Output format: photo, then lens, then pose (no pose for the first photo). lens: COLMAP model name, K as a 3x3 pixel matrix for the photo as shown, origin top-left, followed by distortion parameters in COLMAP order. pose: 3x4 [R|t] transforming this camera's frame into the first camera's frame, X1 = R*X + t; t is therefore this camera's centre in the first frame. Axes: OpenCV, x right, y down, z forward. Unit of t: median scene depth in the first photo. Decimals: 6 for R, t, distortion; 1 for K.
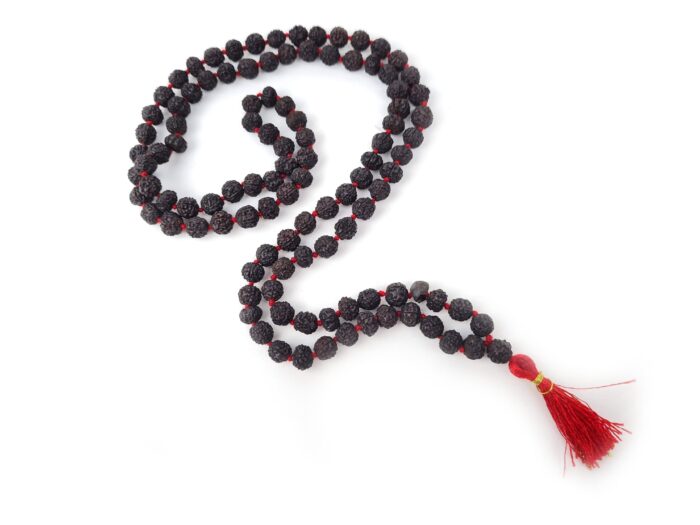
lens RADIAL K [[529.7, 0, 331.4], [0, 529.7, 261.2], [0, 0, 1]] dist [-0.039237, 0.000266]
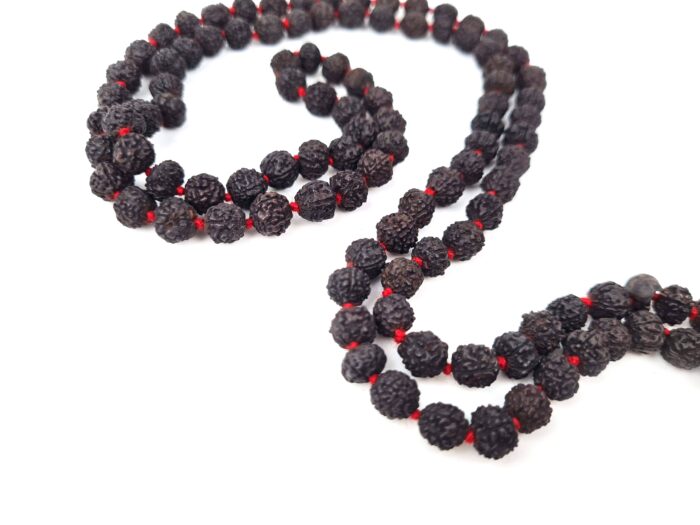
lens RADIAL K [[529.7, 0, 331.4], [0, 529.7, 261.2], [0, 0, 1]] dist [-0.039237, 0.000266]
pose [[0.972826, -0.050995, 0.225854, -0.287739], [0.122483, 0.941128, -0.315080, 0.163392], [-0.196490, 0.334181, 0.921800, 0.522555]]
